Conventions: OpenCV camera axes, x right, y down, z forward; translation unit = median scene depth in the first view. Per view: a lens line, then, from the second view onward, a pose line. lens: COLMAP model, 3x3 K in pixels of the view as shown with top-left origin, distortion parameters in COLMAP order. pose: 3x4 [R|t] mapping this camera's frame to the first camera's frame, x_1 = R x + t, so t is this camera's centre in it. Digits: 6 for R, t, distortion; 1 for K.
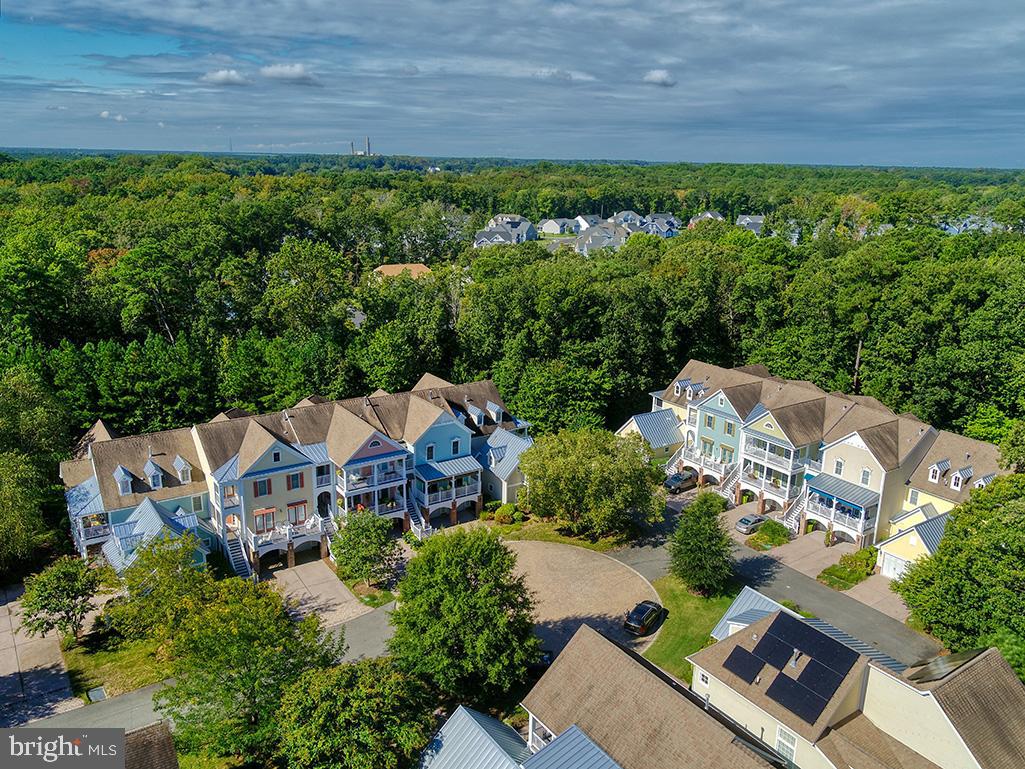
lens RADIAL K [[799.3, 0, 522.6], [0, 799.3, 386.9], [0, 0, 1]] dist [0.000023, -0.003783]
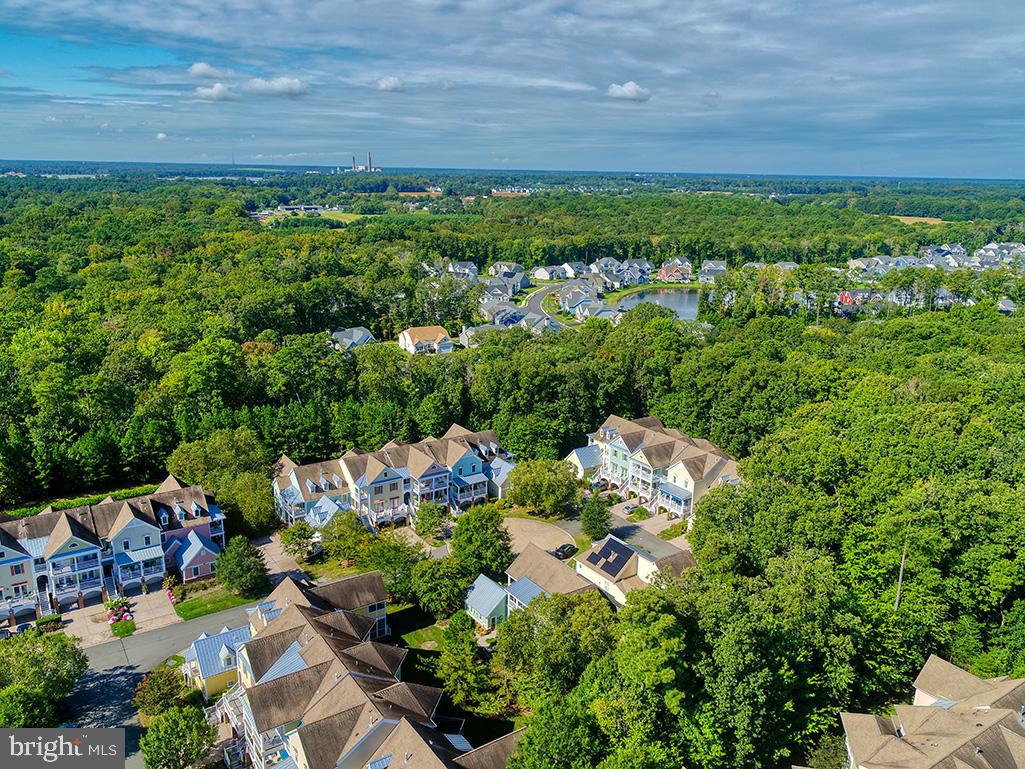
lens RADIAL K [[801.5, 0, 523.4], [0, 801.5, 386.9], [0, 0, 1]] dist [0.003799, -0.010817]
pose [[0.999997, -0.001624, 0.001814, 0.026343], [0.001645, 0.999932, -0.011551, -0.083620], [-0.001795, 0.011554, 0.999932, -0.782950]]
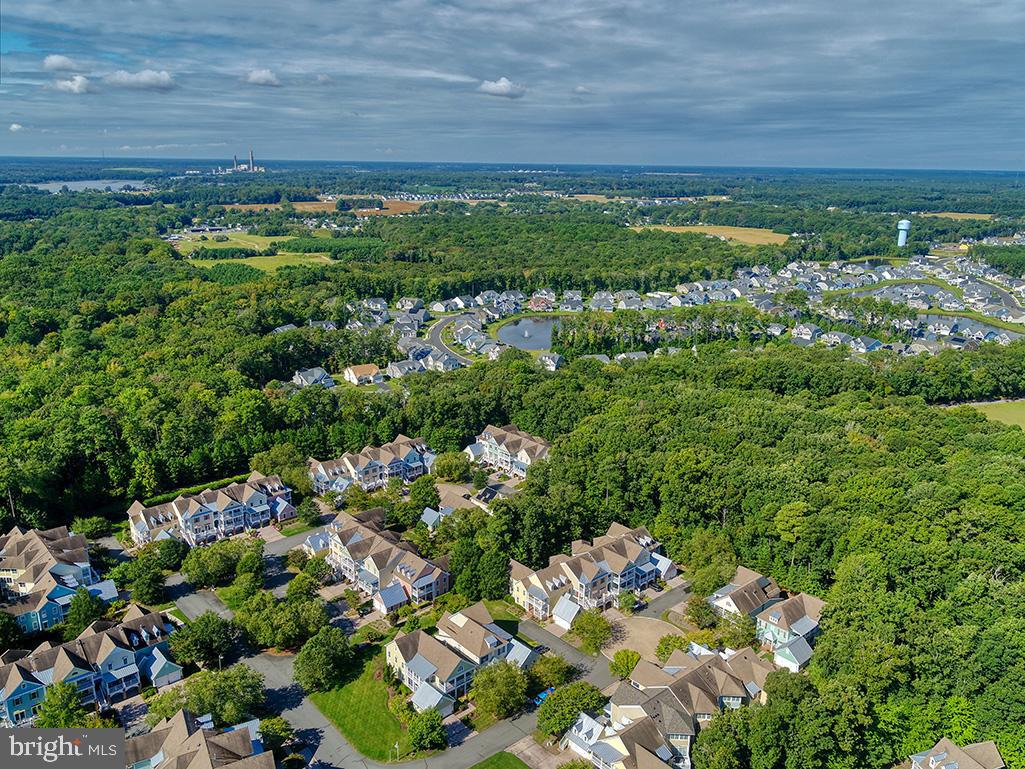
lens RADIAL K [[801.5, 0, 523.4], [0, 801.5, 386.9], [0, 0, 1]] dist [0.003799, -0.010817]
pose [[0.990182, -0.043416, 0.132875, -0.058157], [0.043402, 0.999053, 0.003001, -0.202907], [-0.132879, 0.002795, 0.991128, -2.250304]]
